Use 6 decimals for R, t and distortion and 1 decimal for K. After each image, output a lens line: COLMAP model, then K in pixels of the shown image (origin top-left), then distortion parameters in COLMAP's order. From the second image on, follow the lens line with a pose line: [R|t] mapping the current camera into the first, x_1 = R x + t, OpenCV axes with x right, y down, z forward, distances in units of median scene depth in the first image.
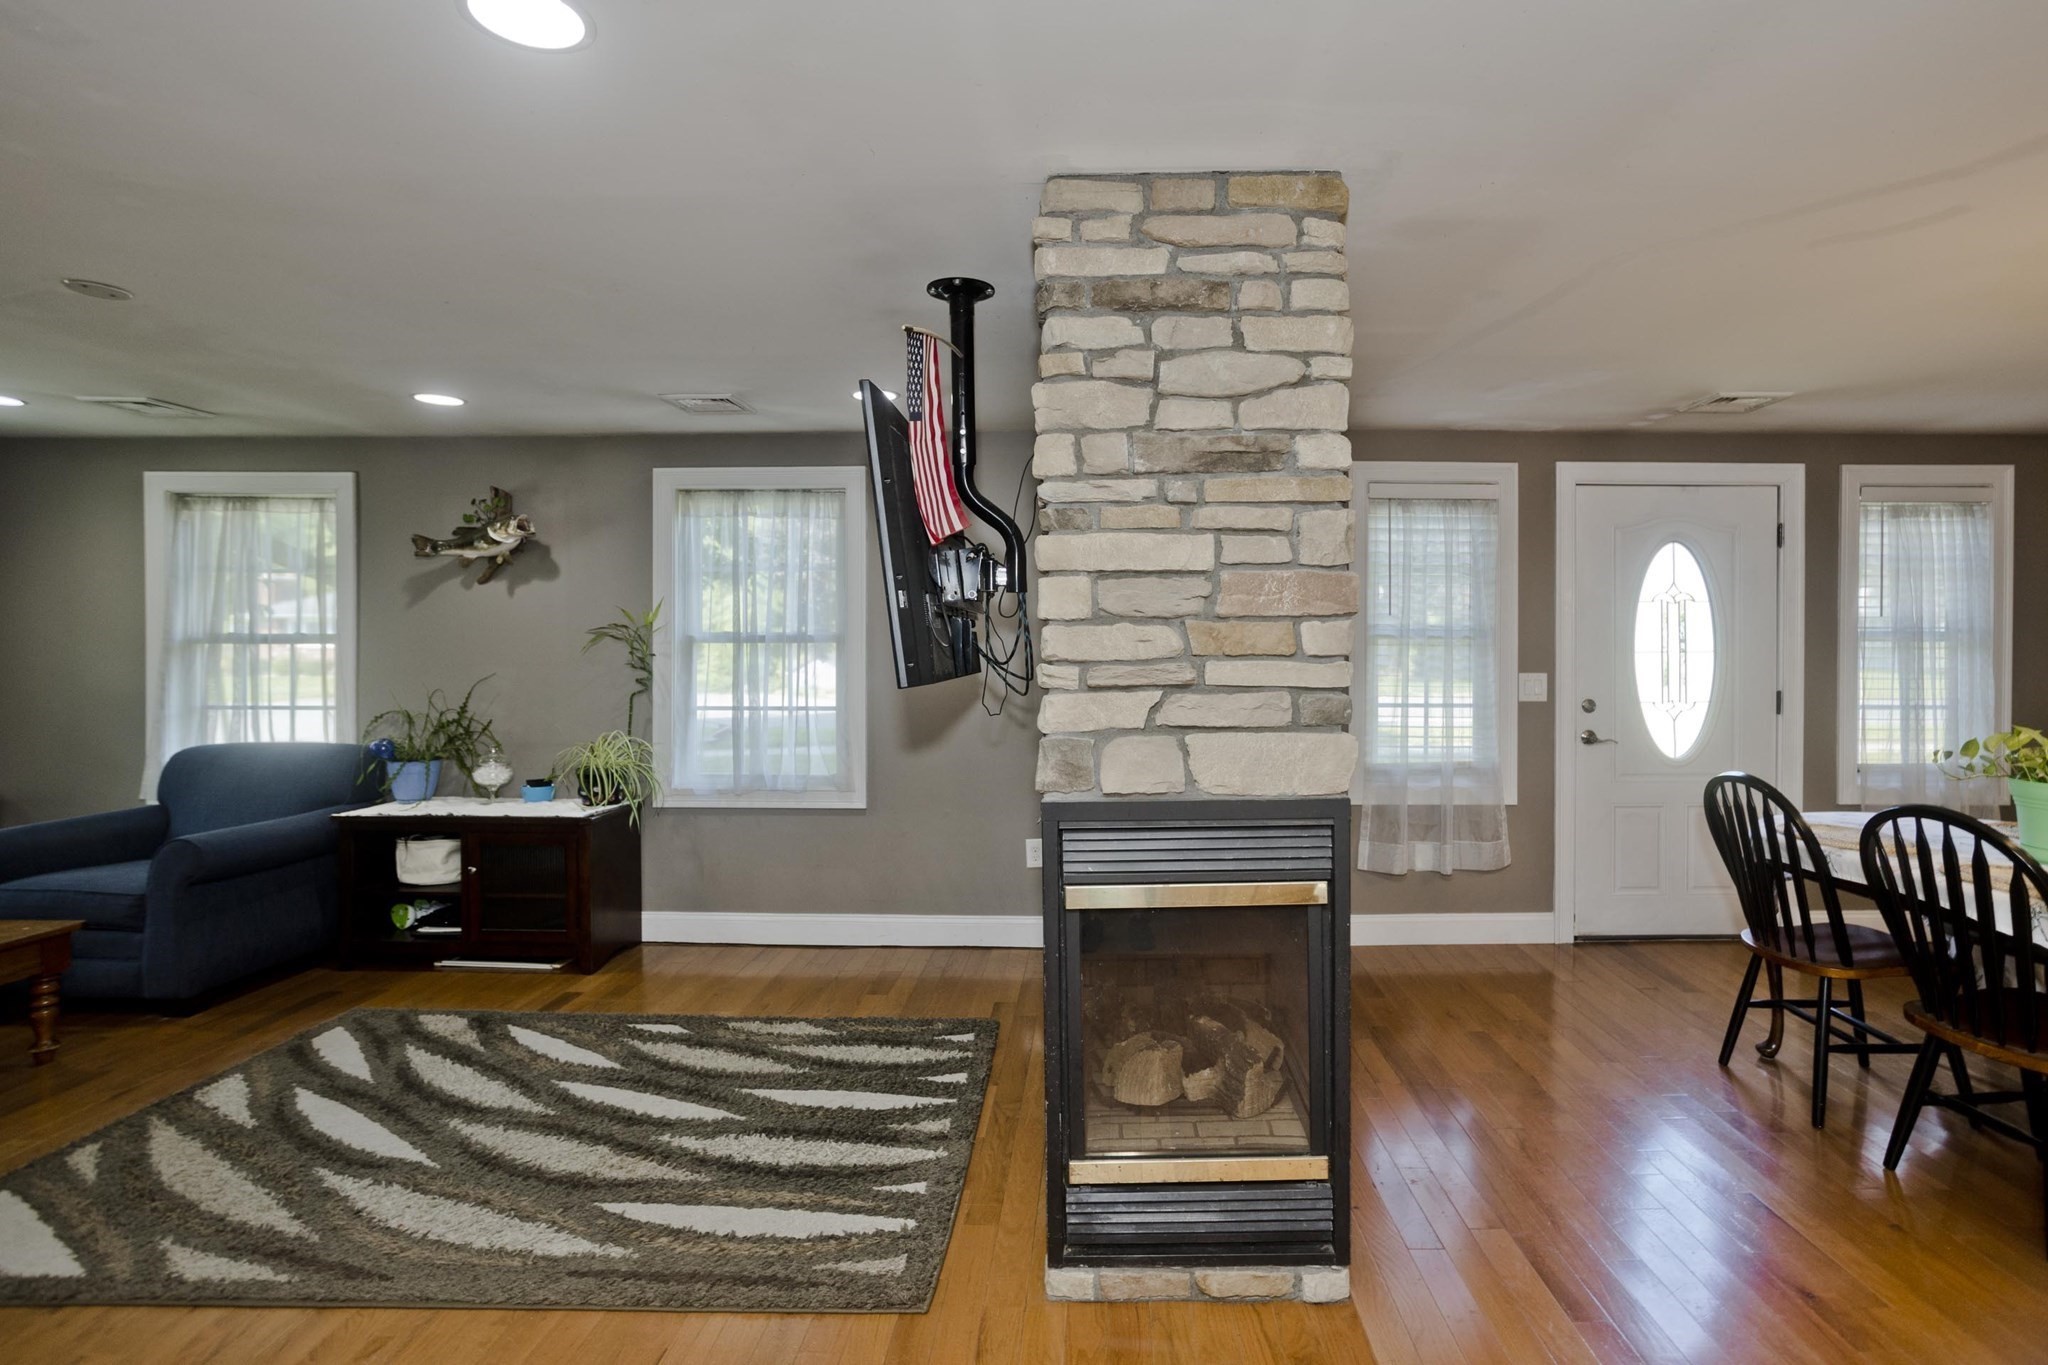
lens RADIAL K [[997.6, 0, 1022.3], [0, 997.6, 659.4], [0, 0, 1]] dist [-0.046681, 0.032618]
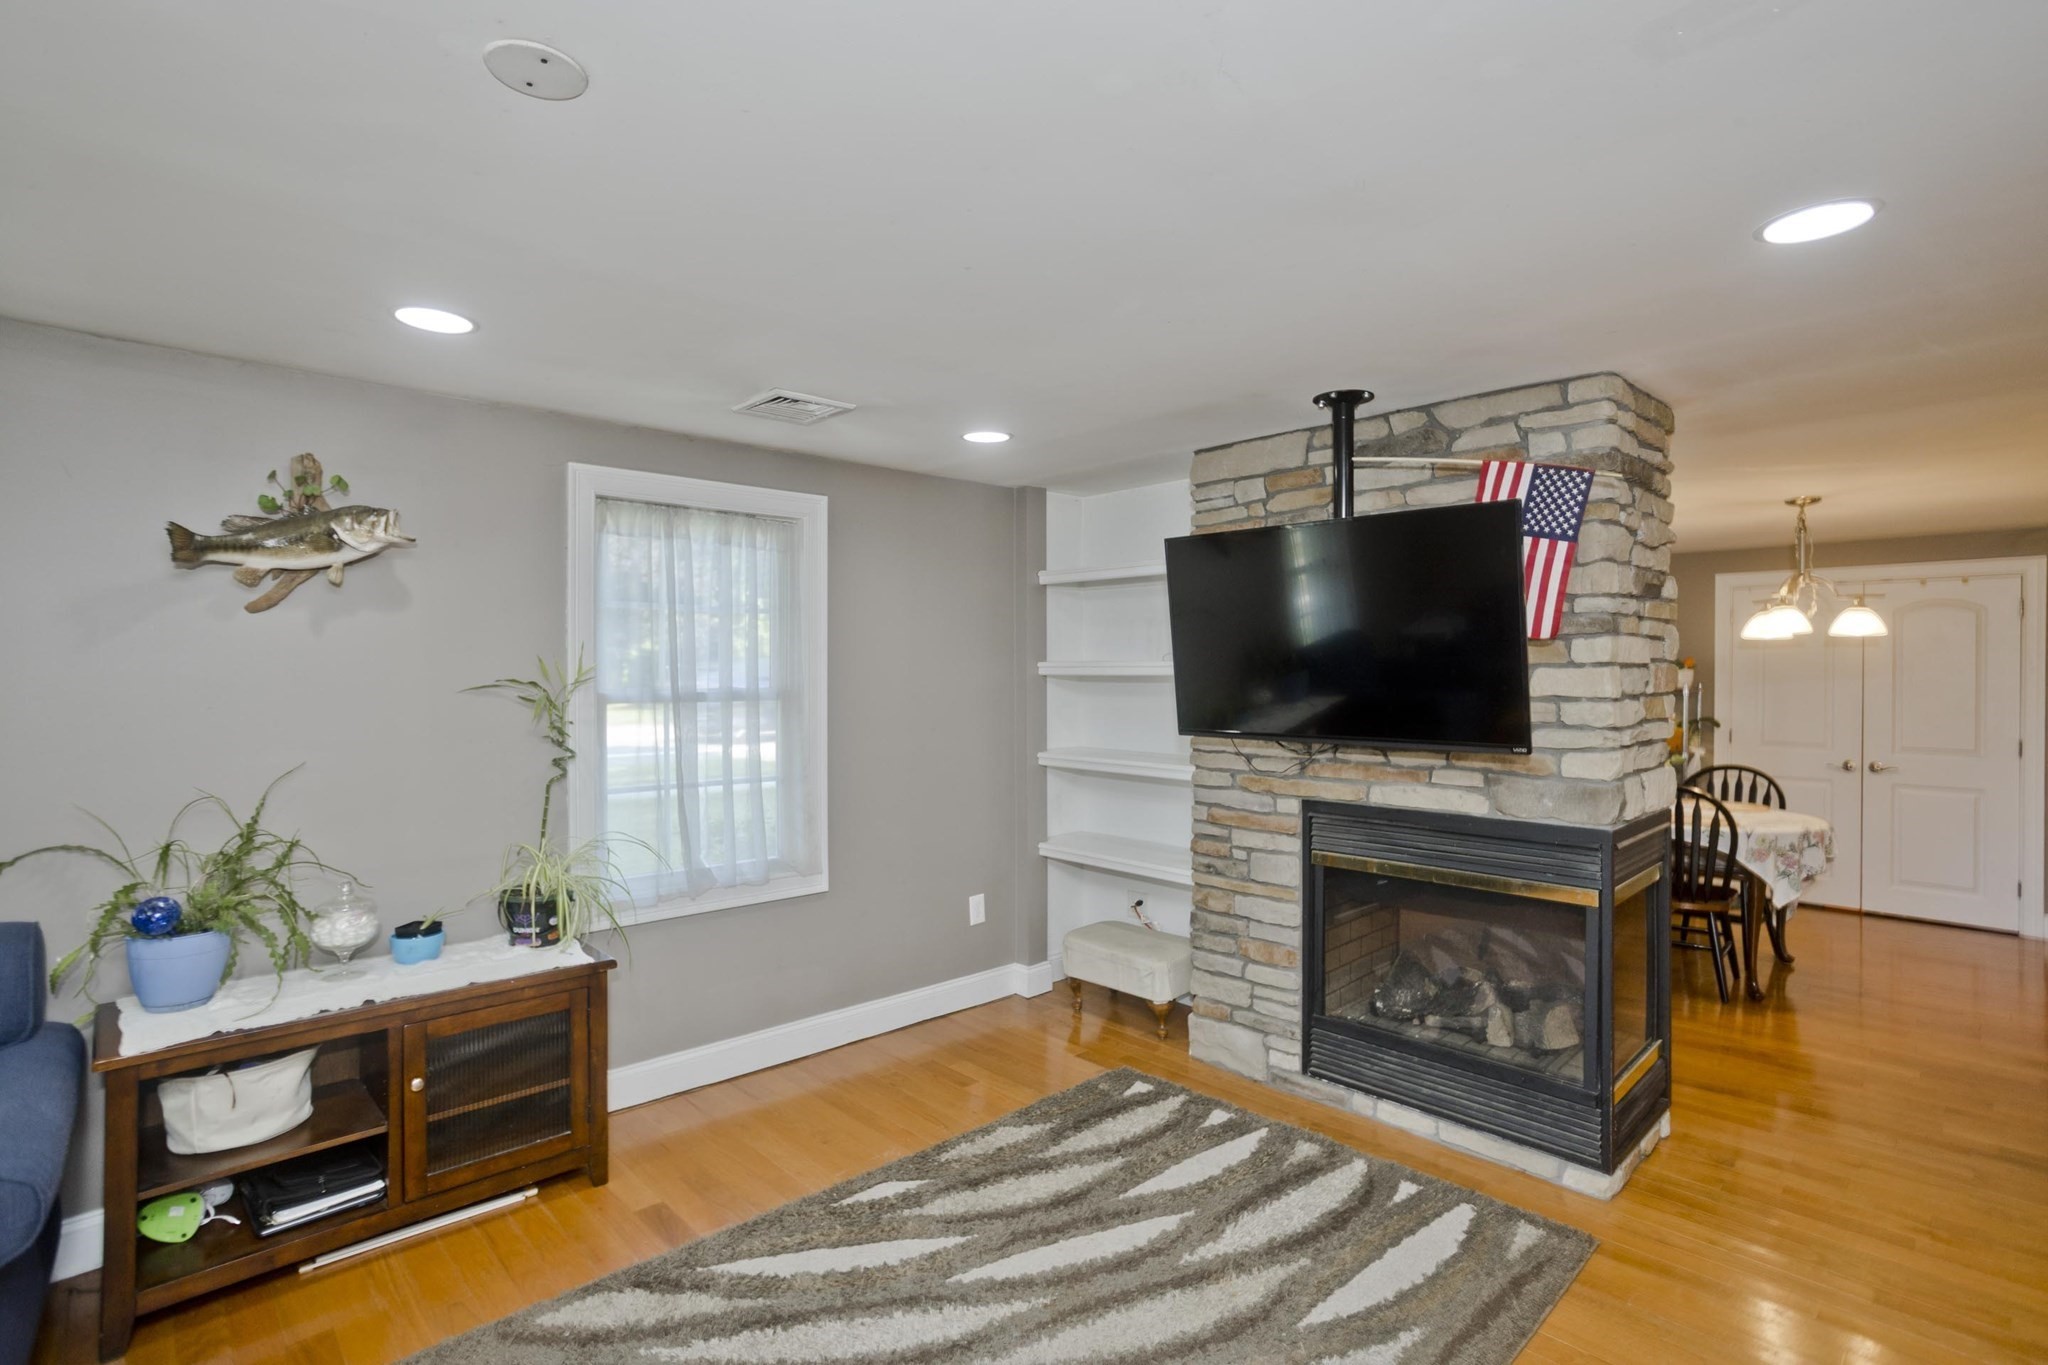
lens RADIAL K [[1026.9, 0, 965.6], [0, 1026.9, 672.4], [0, 0, 1]] dist [-0.000211, 0.000295]
pose [[0.699448, -0.004590, 0.714669, -0.737568], [0.004982, 0.999986, 0.001546, -0.042617], [-0.714666, 0.002479, 0.699461, 0.290172]]
